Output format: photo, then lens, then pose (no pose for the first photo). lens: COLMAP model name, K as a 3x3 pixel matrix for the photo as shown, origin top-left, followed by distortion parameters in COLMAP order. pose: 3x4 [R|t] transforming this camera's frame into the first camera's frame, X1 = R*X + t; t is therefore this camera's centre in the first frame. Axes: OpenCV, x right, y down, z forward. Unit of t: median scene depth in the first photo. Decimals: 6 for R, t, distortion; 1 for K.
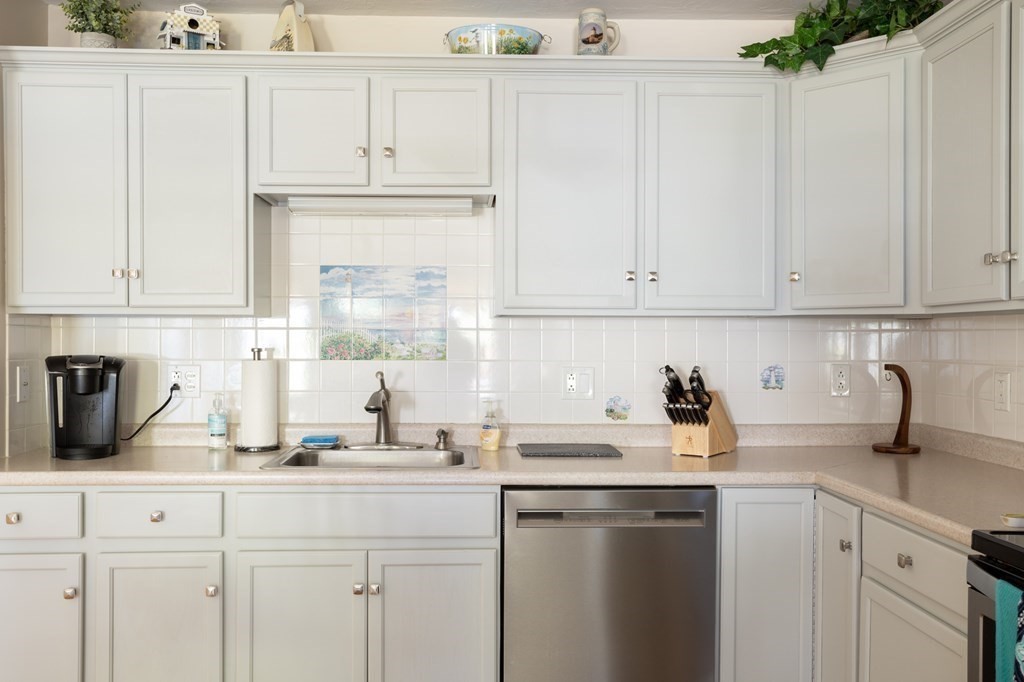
lens RADIAL K [[884.1, 0, 512.0], [0, 884.1, 341.0], [0, 0, 1]] dist [-0.010368, -0.006810]
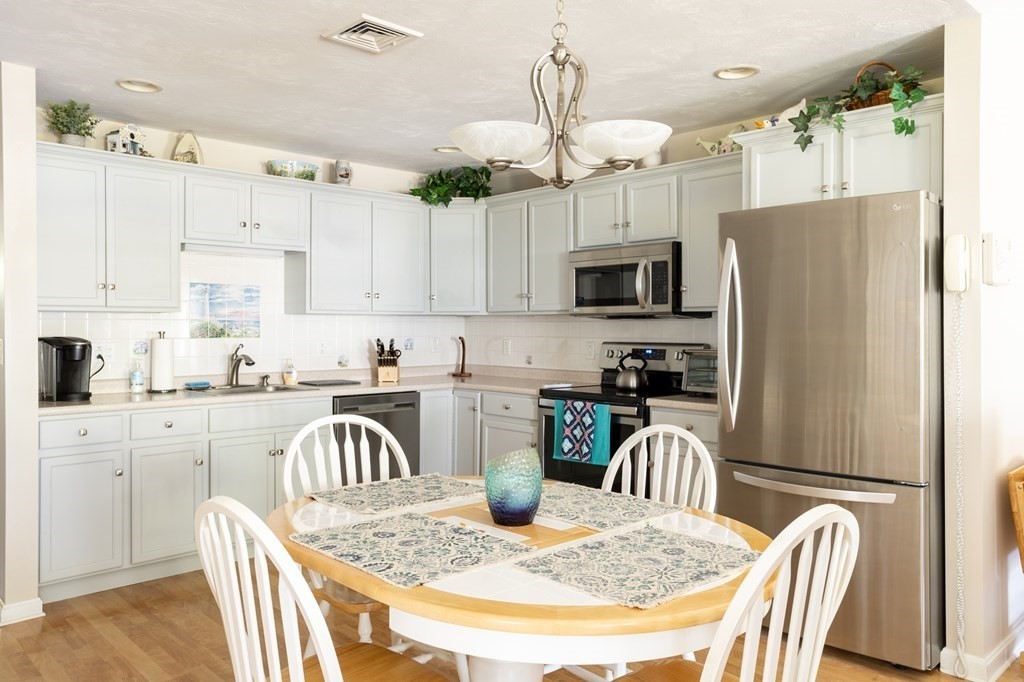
lens RADIAL K [[754.6, 0, 507.9], [0, 754.6, 323.2], [0, 0, 1]] dist [-0.004176, -0.000765]
pose [[0.754575, 0.000765, 0.656214, -0.742380], [0.001669, 0.999994, -0.003085, -0.002291], [-0.656212, 0.003423, 0.754569, -0.522208]]
